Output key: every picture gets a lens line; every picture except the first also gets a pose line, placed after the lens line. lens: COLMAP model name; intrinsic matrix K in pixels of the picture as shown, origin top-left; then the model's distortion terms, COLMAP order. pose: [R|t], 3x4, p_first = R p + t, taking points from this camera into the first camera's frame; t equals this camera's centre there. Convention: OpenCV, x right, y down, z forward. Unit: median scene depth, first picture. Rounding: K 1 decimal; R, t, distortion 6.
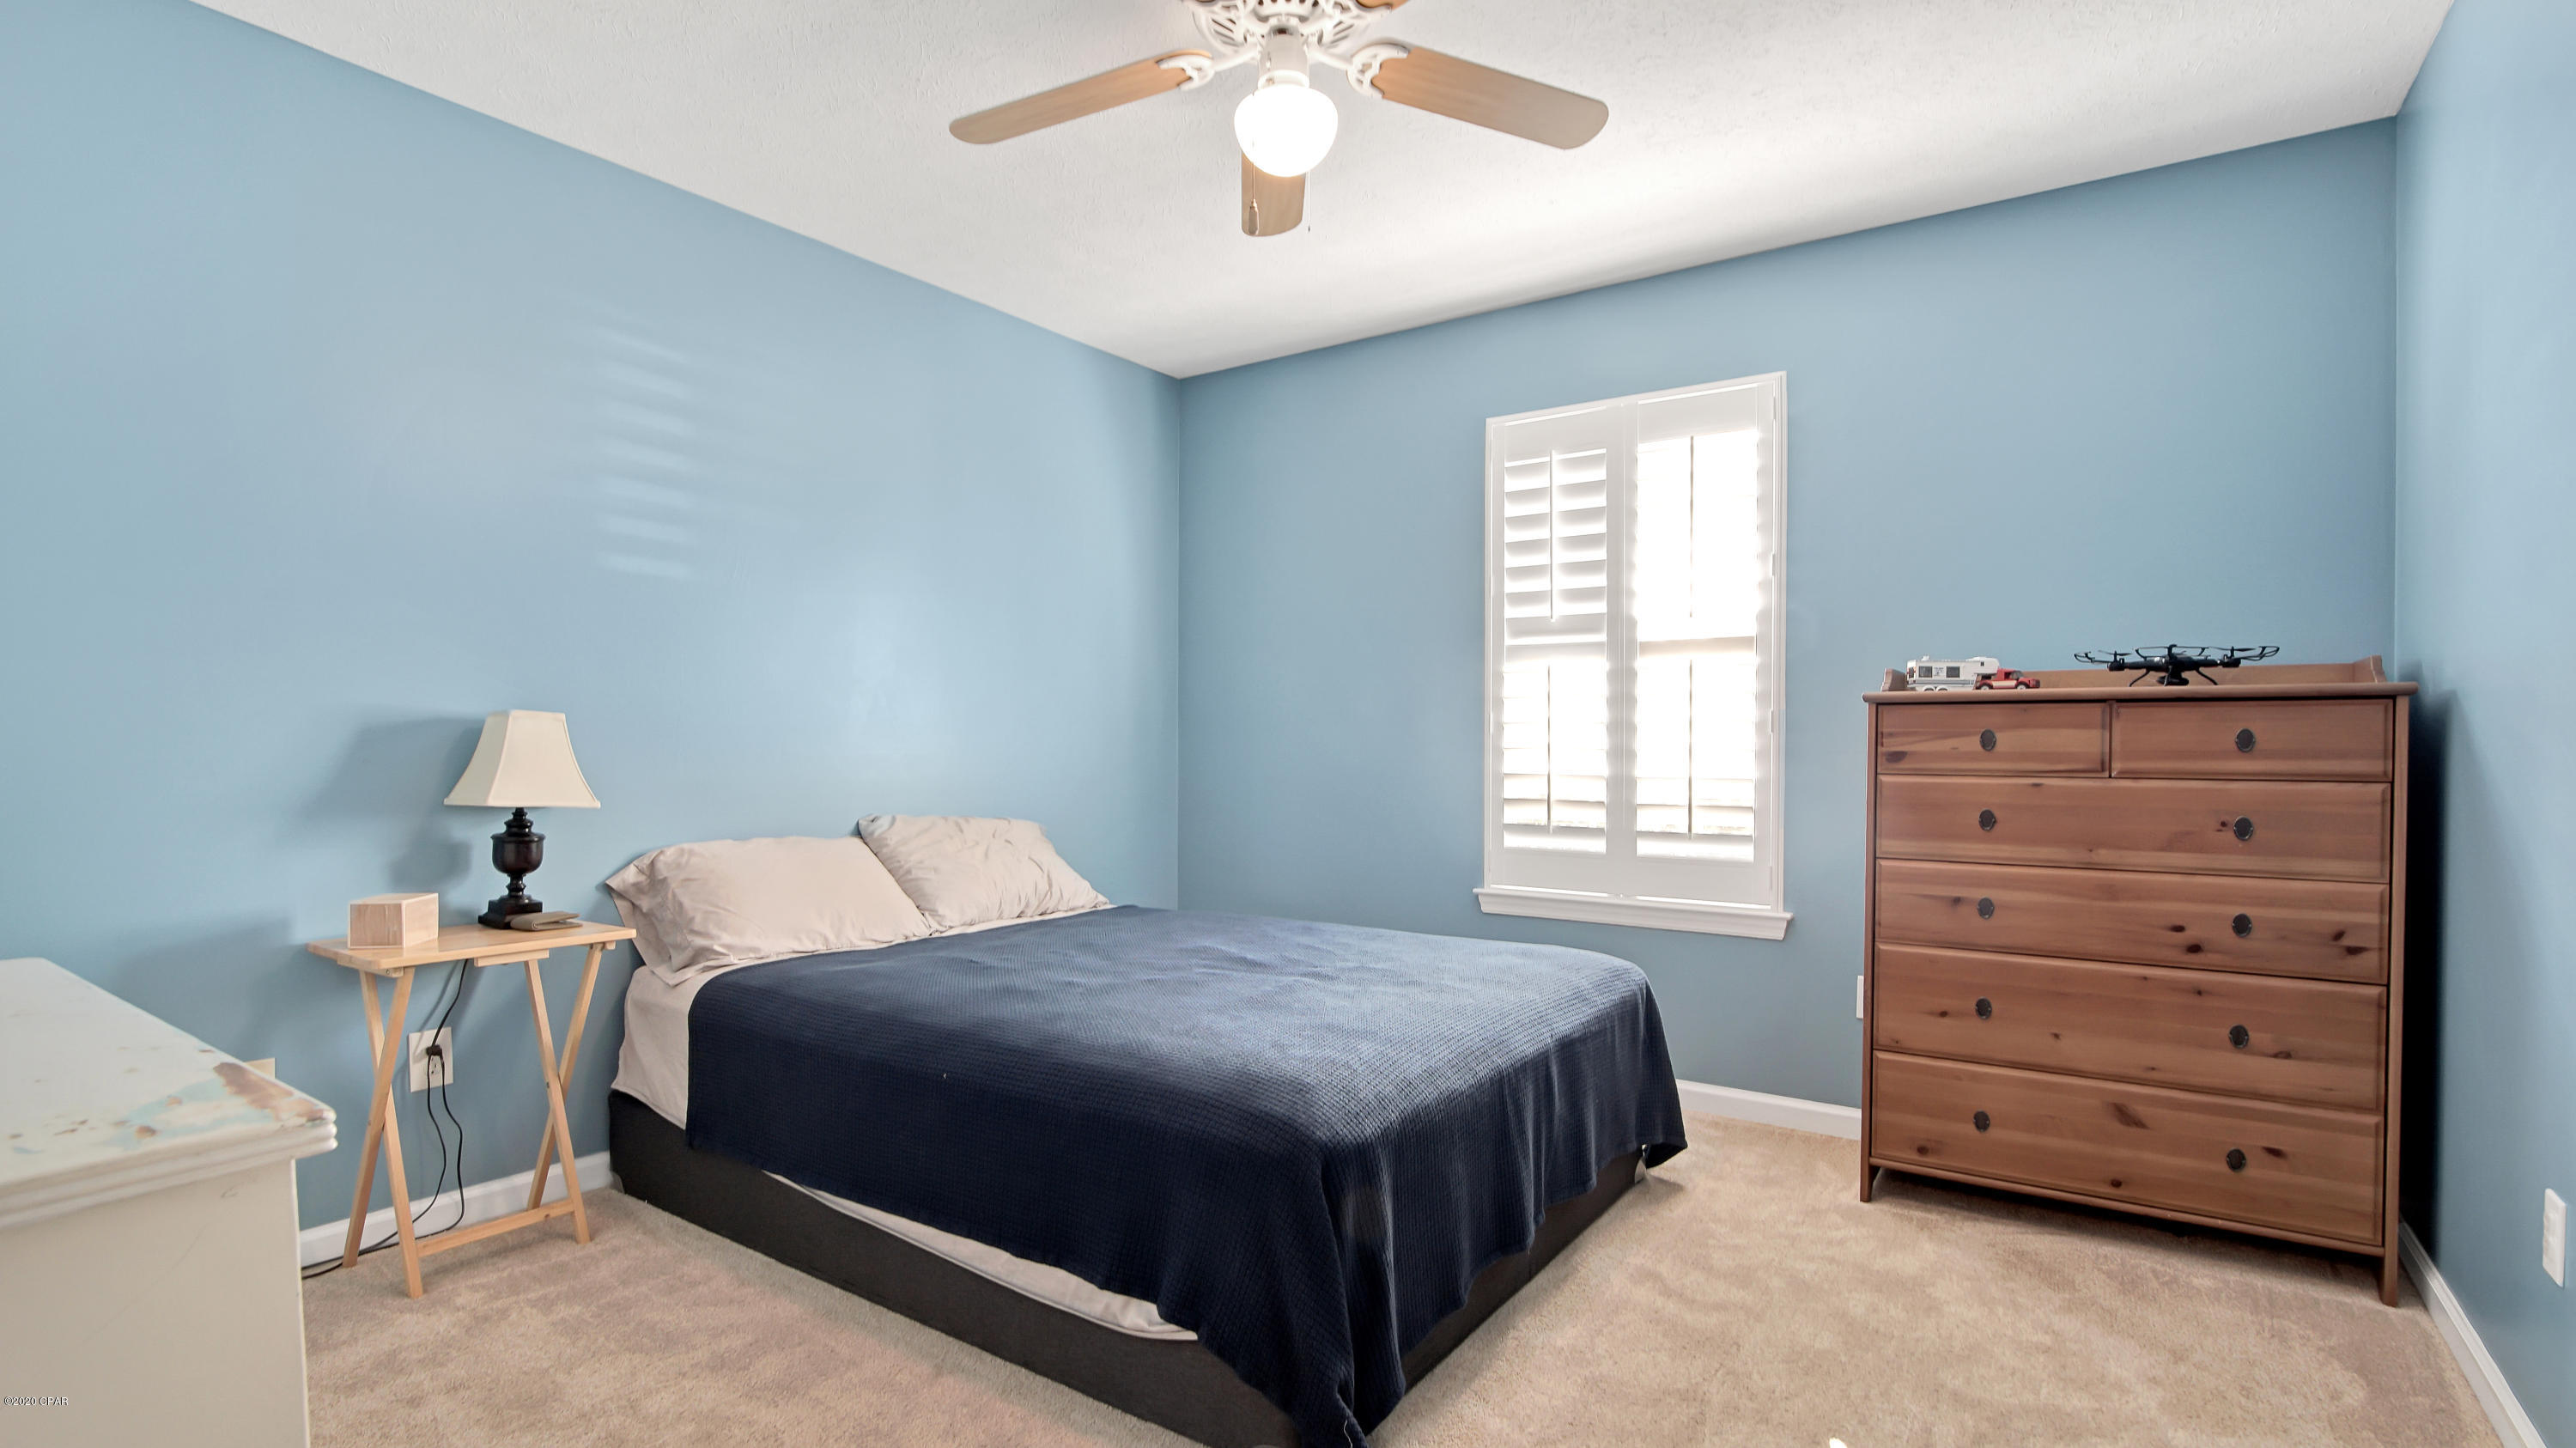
lens RADIAL K [[1194.9, 0, 1288.0], [0, 1194.9, 724.0], [0, 0, 1]] dist [-0.004797, -0.000186]
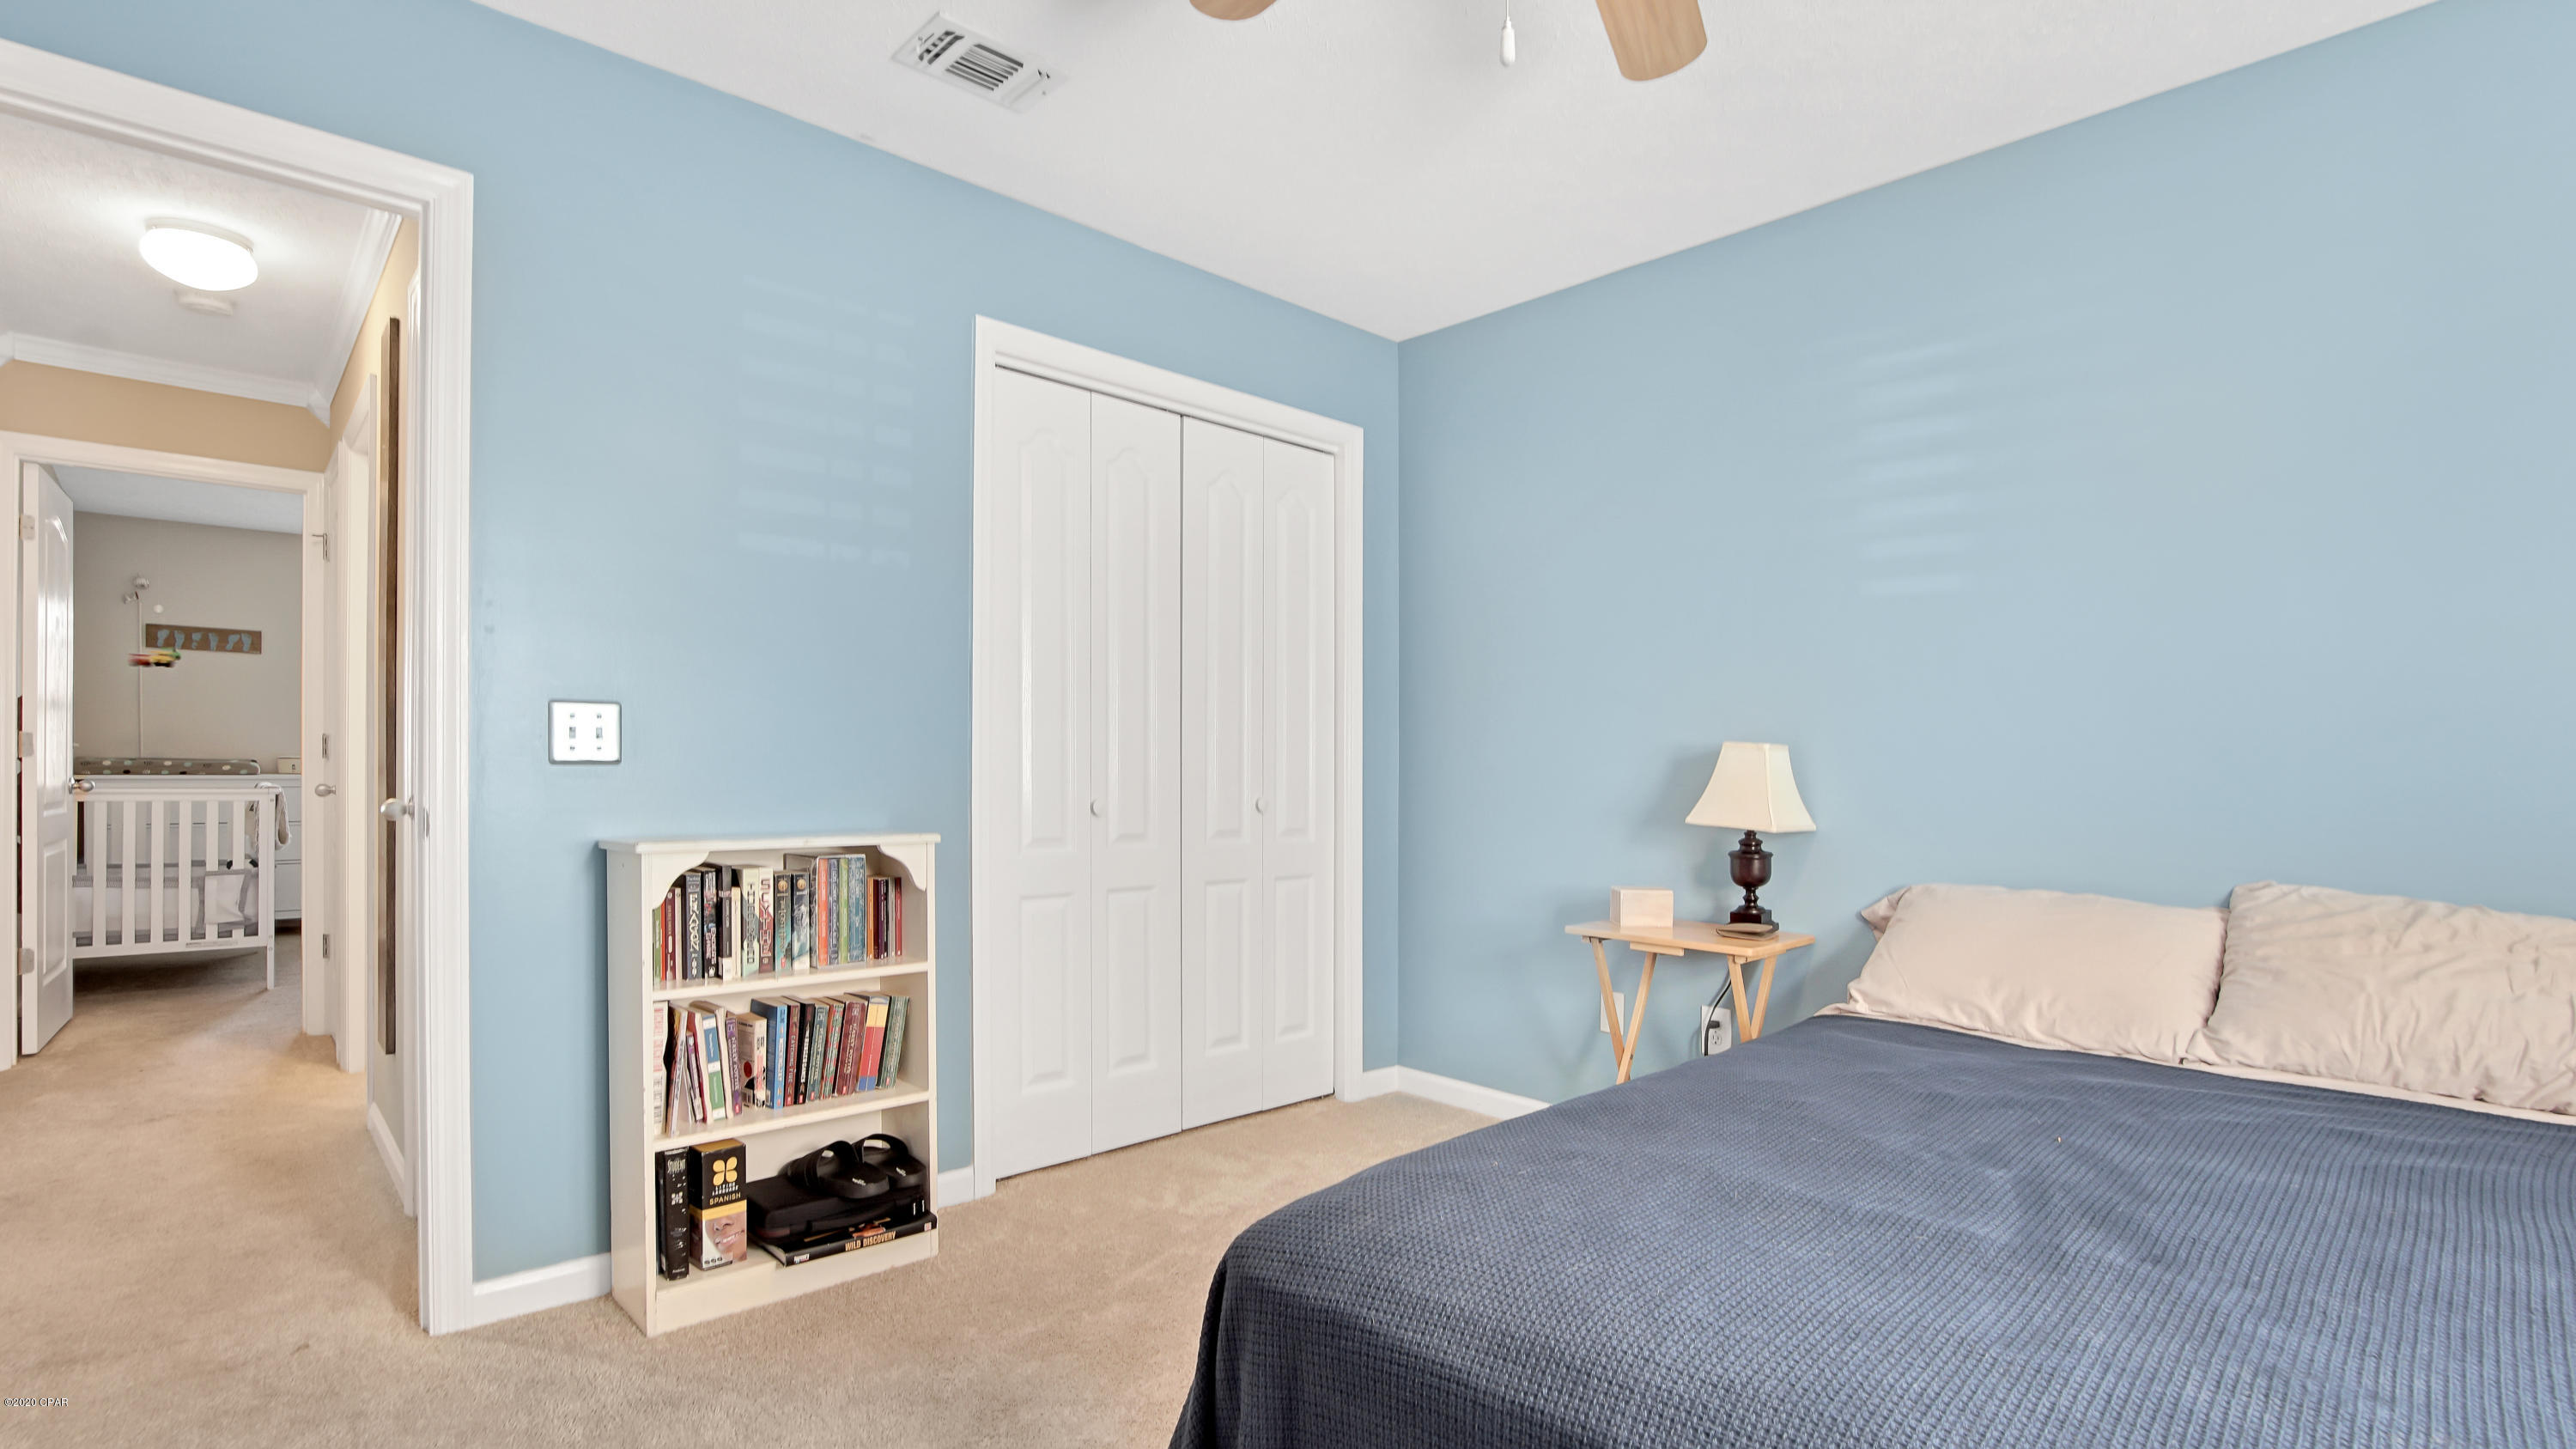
lens RADIAL K [[1195.0, 0, 1288.0], [0, 1195.0, 724.5], [0, 0, 1]] dist [-0.004797, -0.000186]
pose [[-0.185443, -0.036556, -0.981975, 0.555573], [0.011829, 0.999152, -0.039430, 0.010384], [0.982584, -0.018928, -0.184854, 0.780727]]
